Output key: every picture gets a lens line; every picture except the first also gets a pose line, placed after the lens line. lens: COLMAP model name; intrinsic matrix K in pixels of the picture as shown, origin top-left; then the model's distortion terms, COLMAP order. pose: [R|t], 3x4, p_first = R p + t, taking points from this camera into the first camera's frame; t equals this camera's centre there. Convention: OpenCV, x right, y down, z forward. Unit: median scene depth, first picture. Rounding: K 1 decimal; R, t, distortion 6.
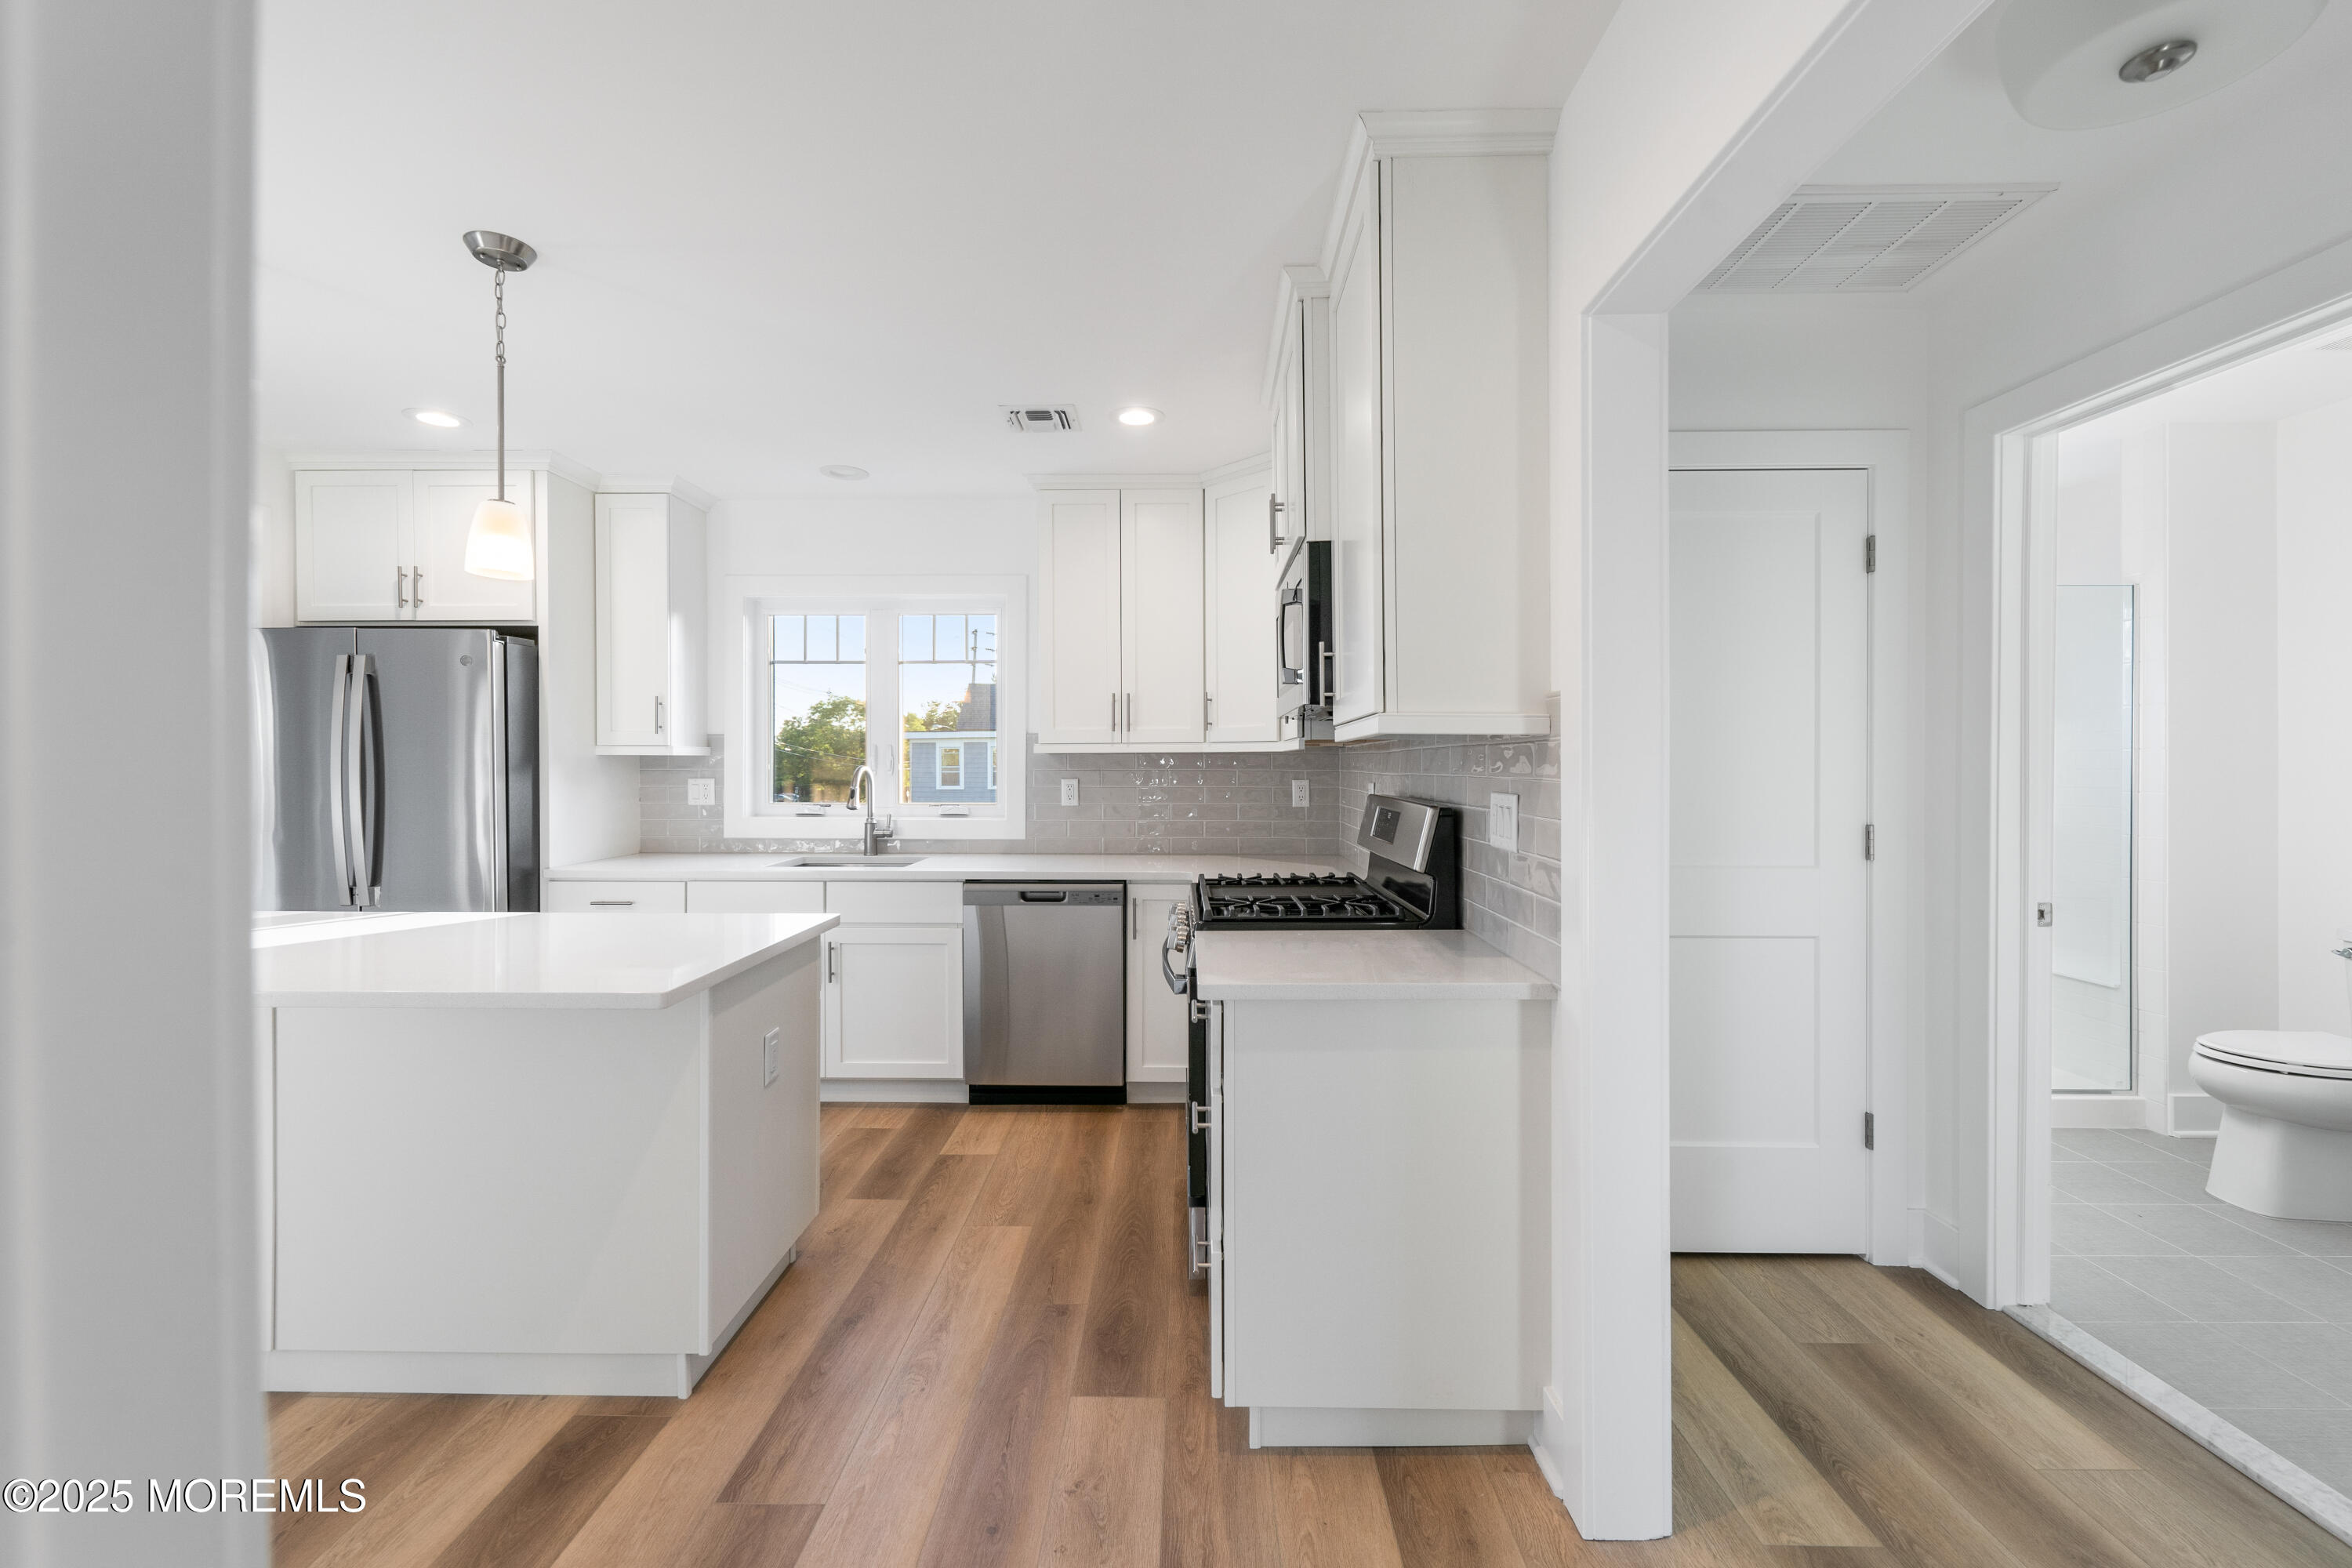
lens RADIAL K [[982.5, 0, 1166.4], [0, 982.5, 772.4], [0, 0, 1]] dist [-0.000612, -0.000015]
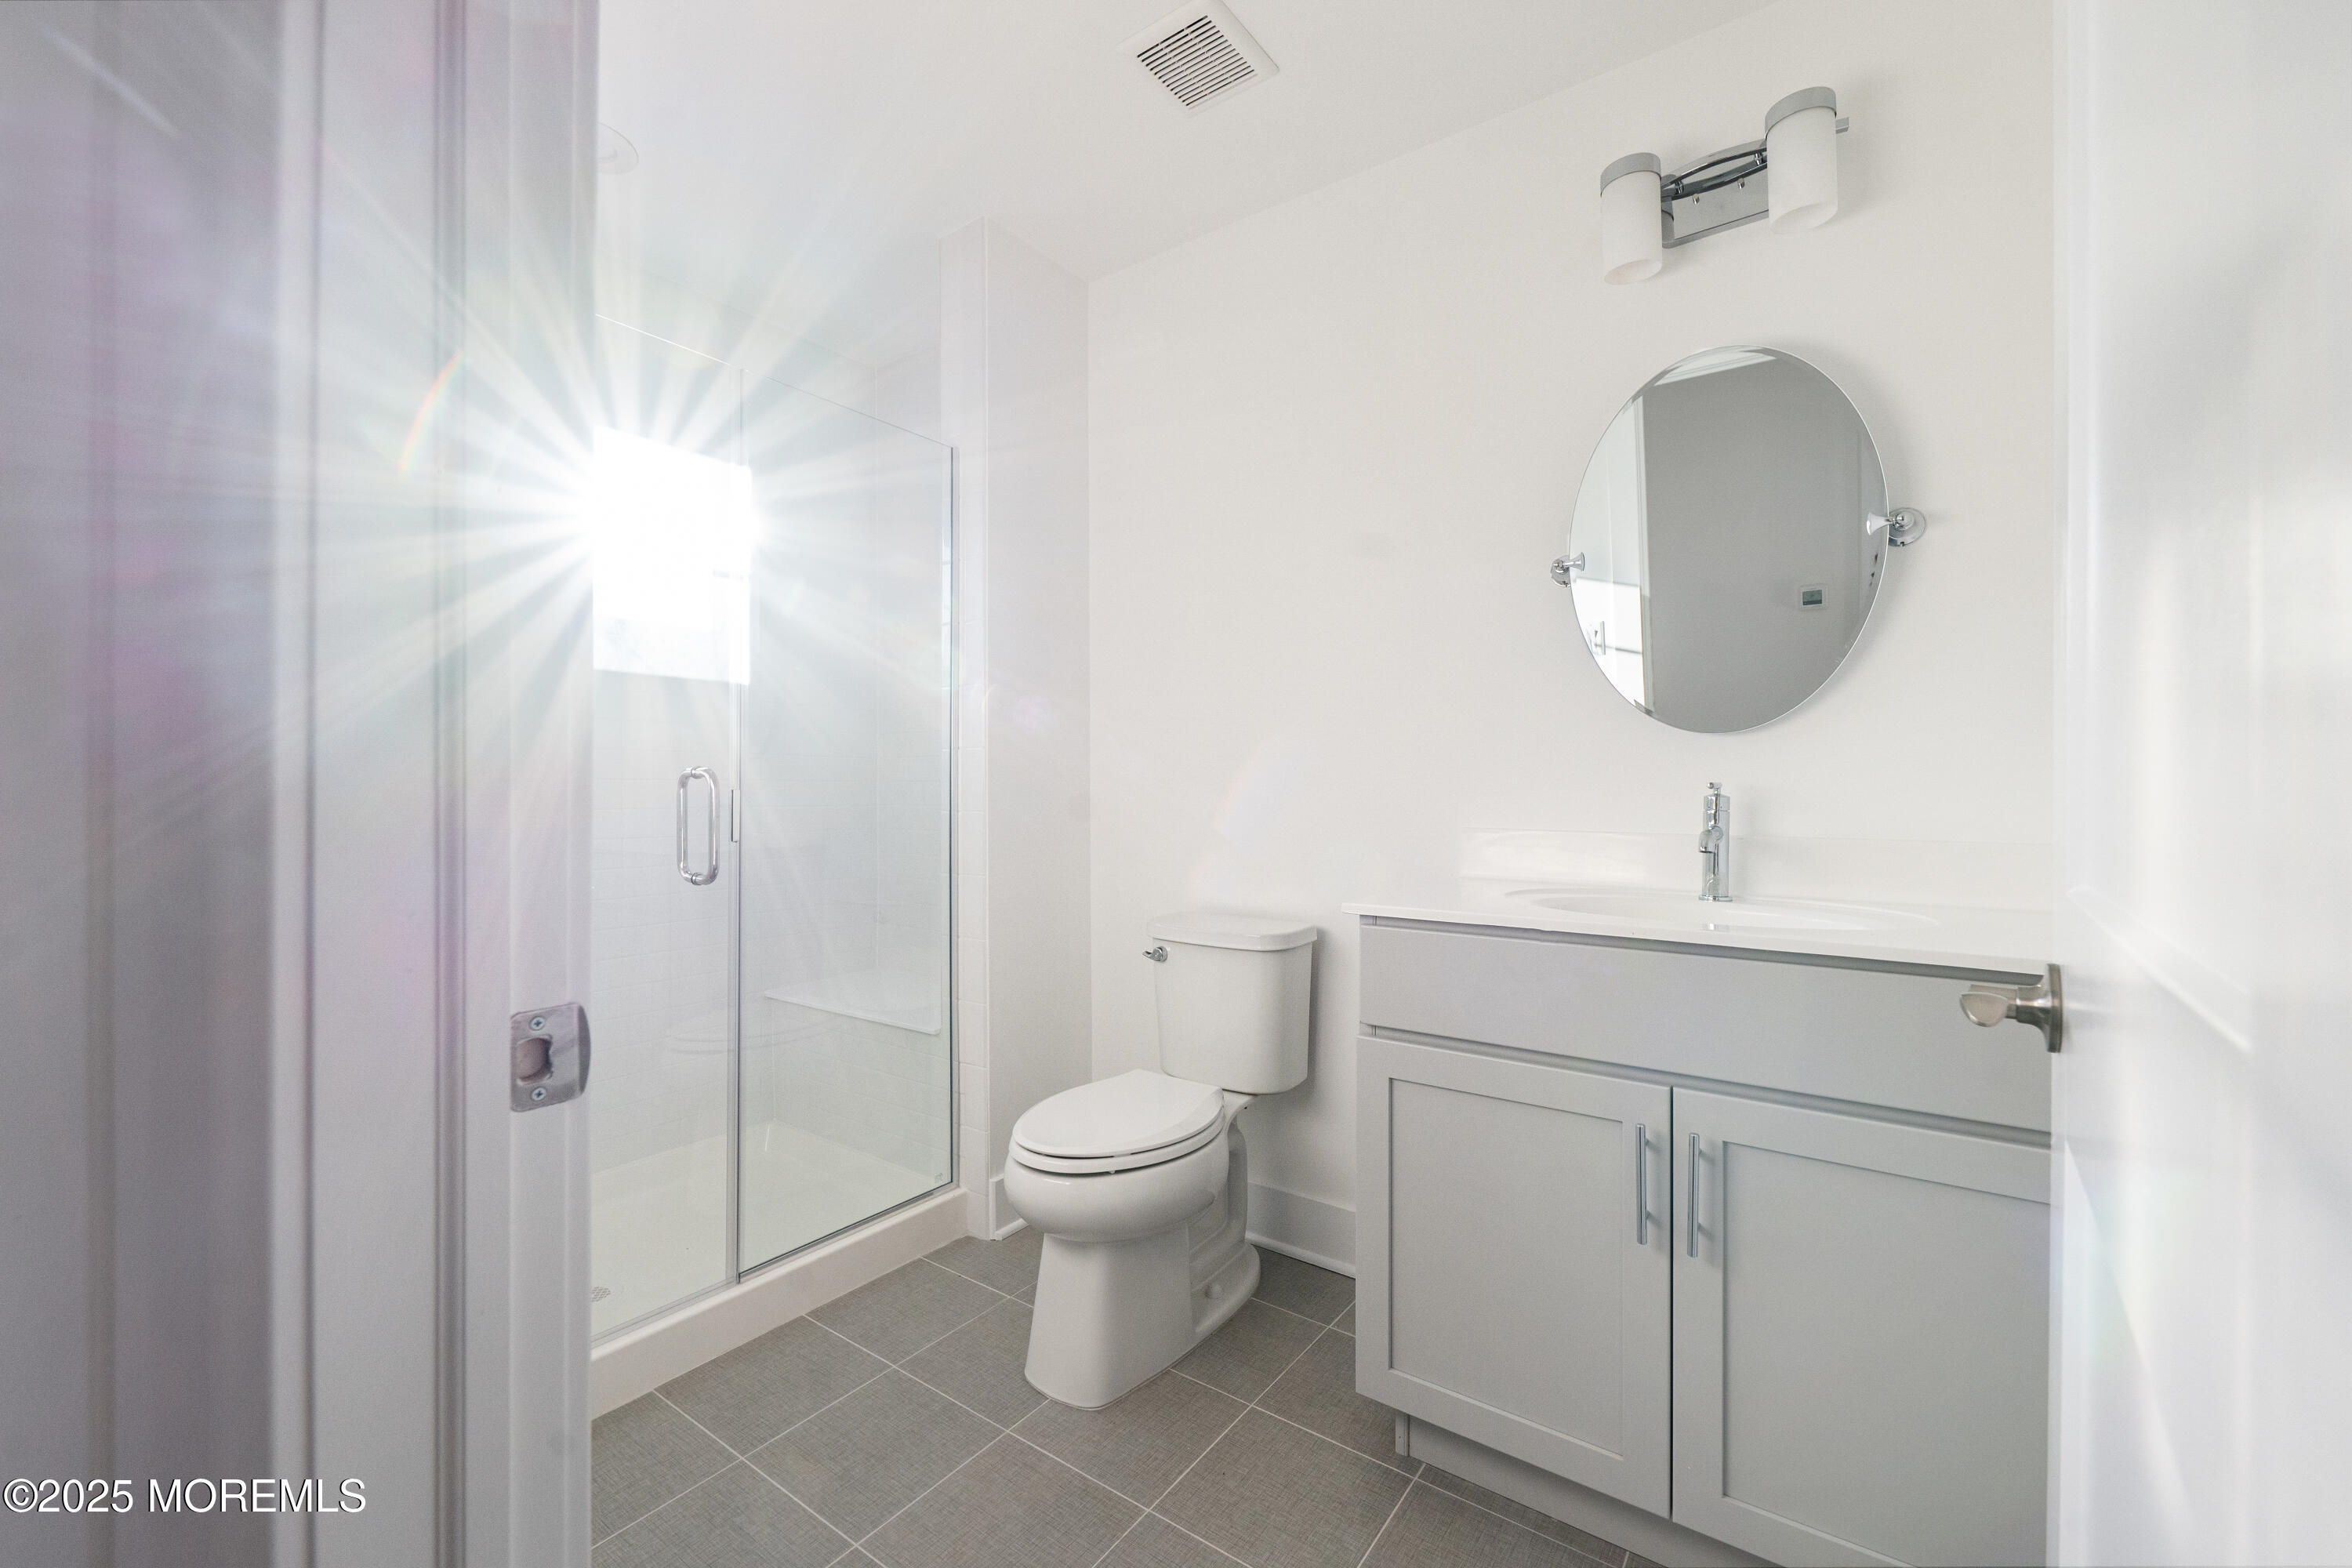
lens RADIAL K [[948.9, 0, 1176.0], [0, 948.9, 784.0], [0, 0, 1]] dist [0.000438, 0.000003]
pose [[0.571328, 0.005190, 0.820705, 0.632726], [0.003992, 0.999951, -0.009103, 0.063264], [-0.820712, 0.008477, 0.571279, 0.589951]]
